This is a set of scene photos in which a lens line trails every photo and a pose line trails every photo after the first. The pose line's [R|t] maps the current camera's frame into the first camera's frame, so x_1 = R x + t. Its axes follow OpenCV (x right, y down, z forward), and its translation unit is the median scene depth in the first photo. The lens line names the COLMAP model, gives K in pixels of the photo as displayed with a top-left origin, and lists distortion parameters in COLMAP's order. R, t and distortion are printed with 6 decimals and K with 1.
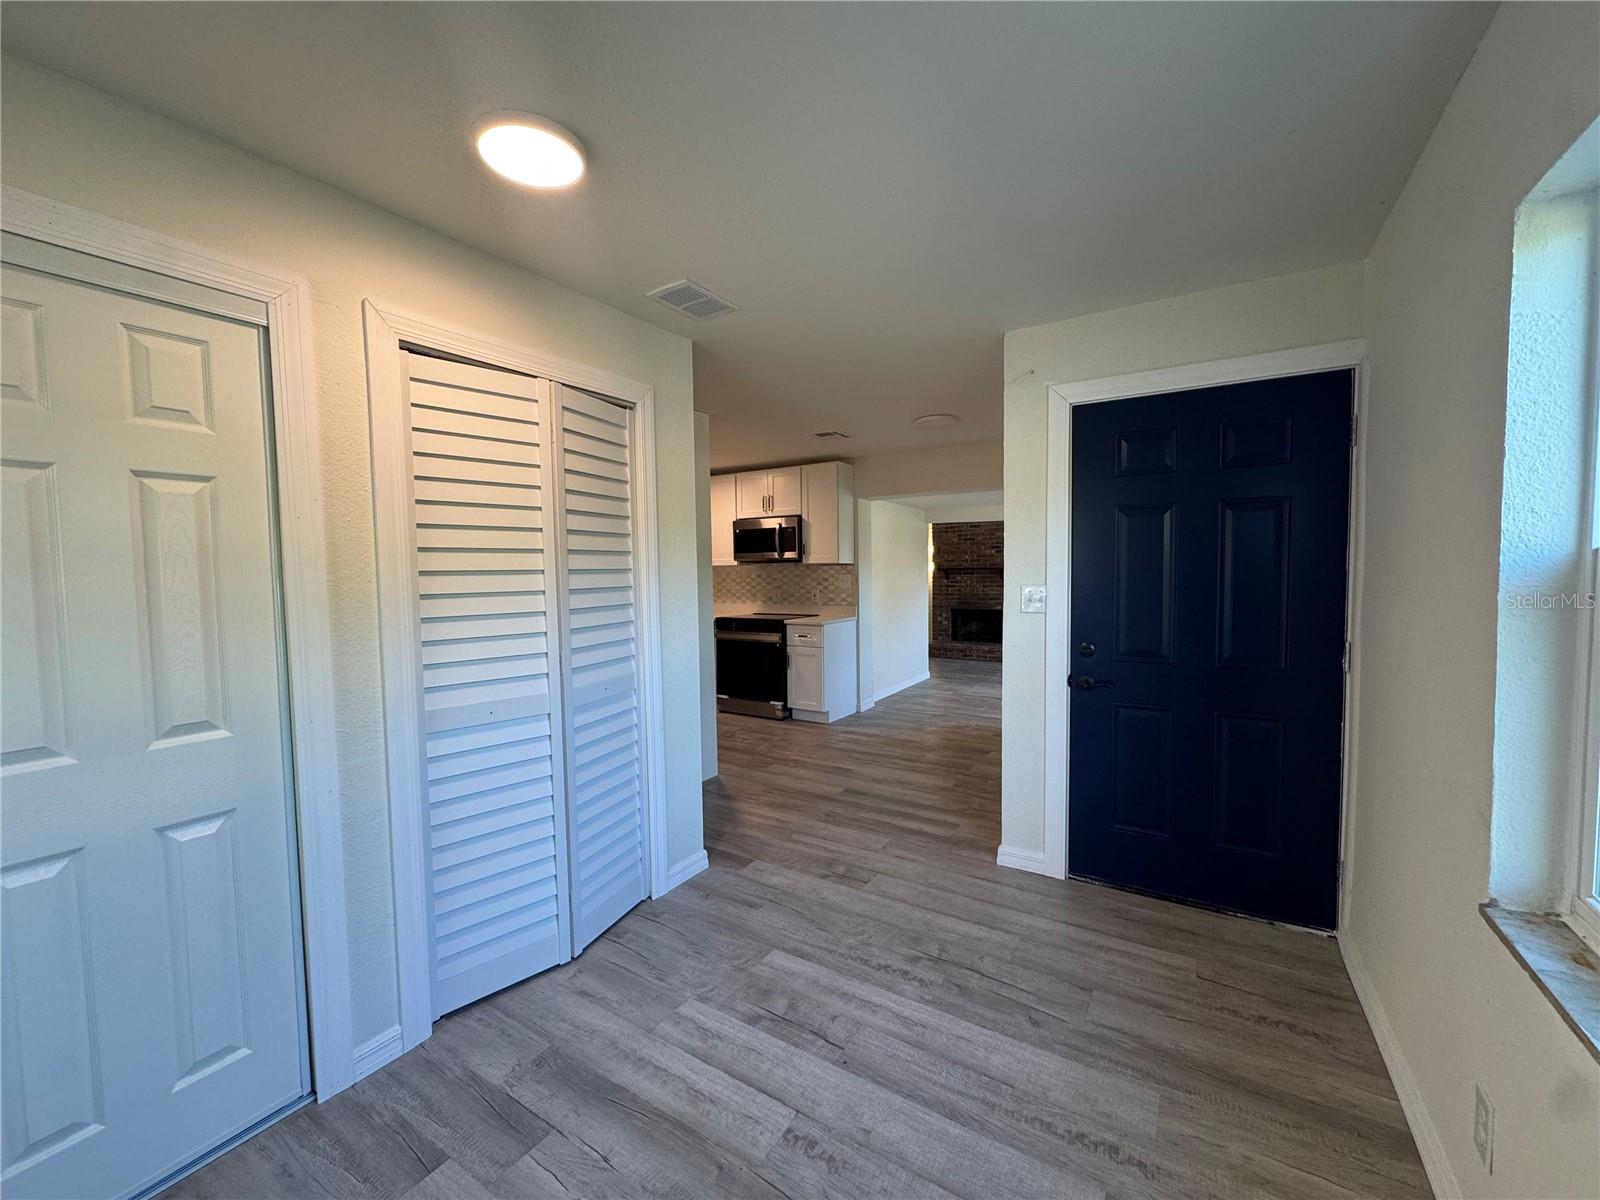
lens RADIAL K [[661.5, 0, 798.0], [0, 661.5, 605.6], [0, 0, 1]] dist [-0.002484, -0.000648]
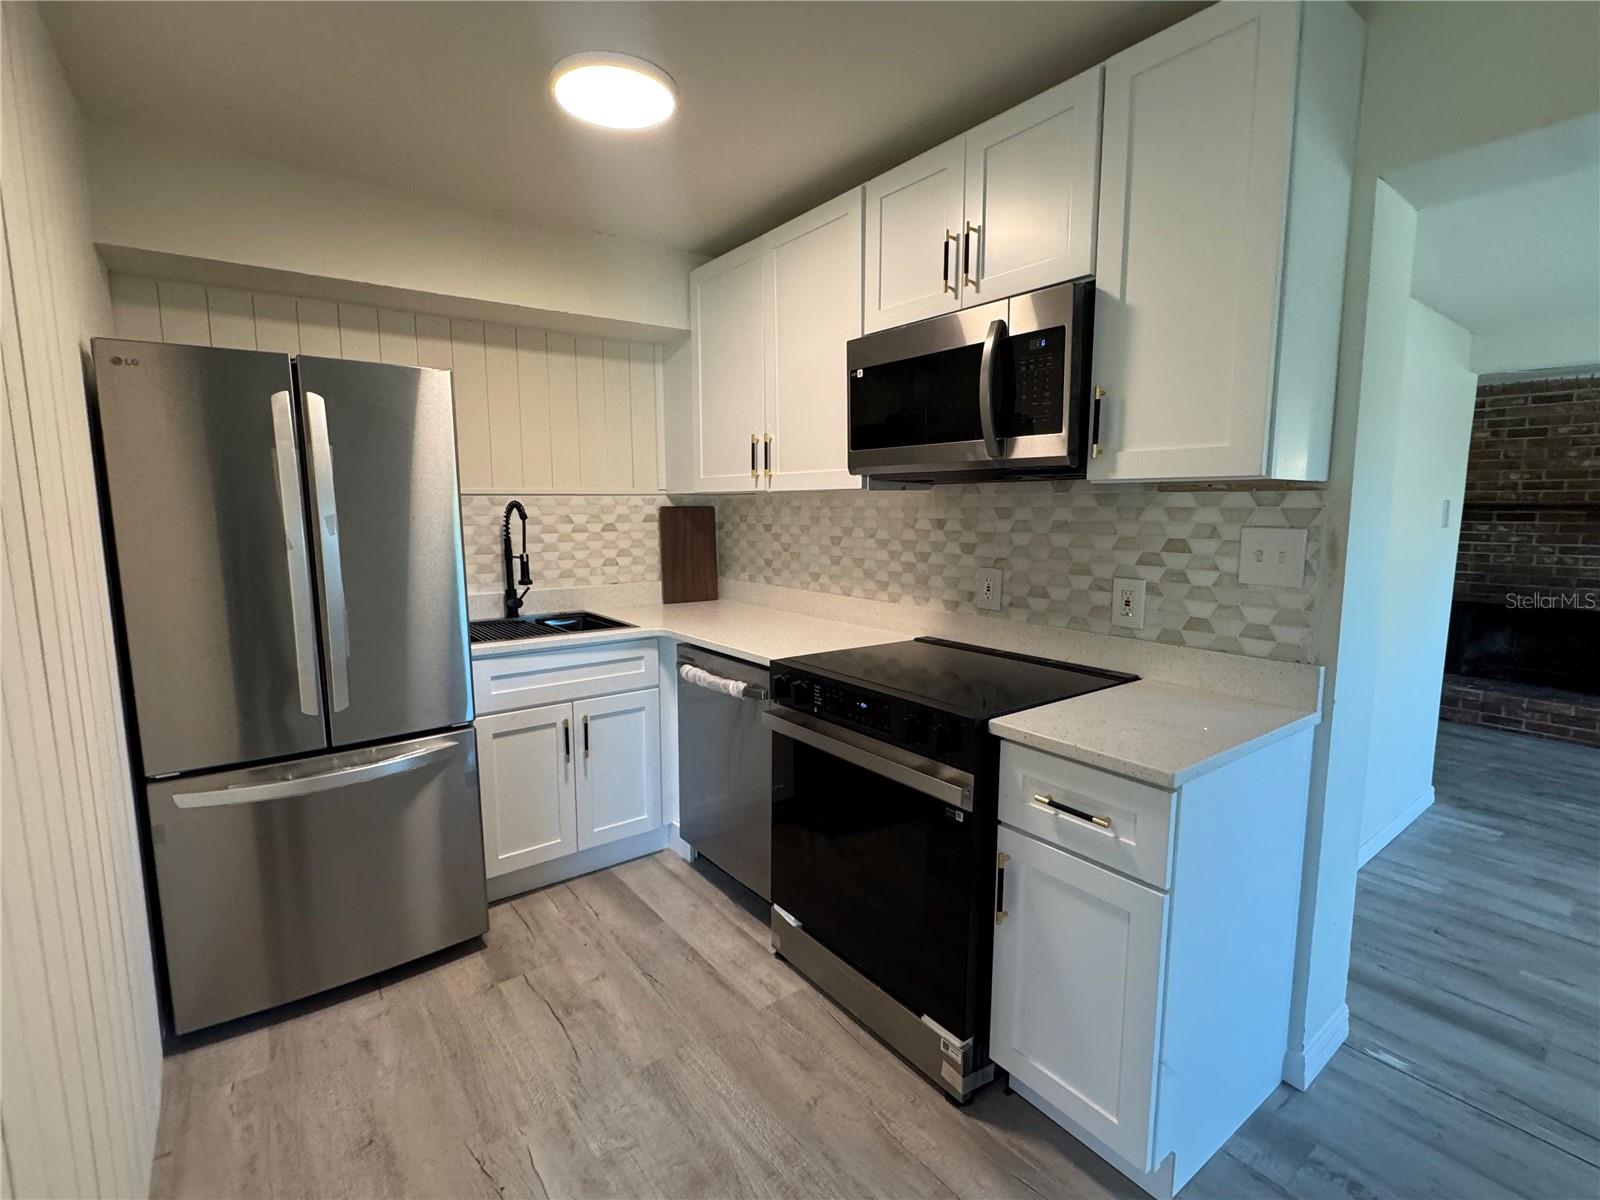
lens RADIAL K [[760.2, 0, 796.3], [0, 760.2, 598.9], [0, 0, 1]] dist [-0.004401, 0.000347]
pose [[0.939399, 0.053768, -0.338584, 0.003283], [-0.028507, 0.996455, 0.079146, -0.038350], [0.341639, -0.064698, 0.937602, 0.675183]]
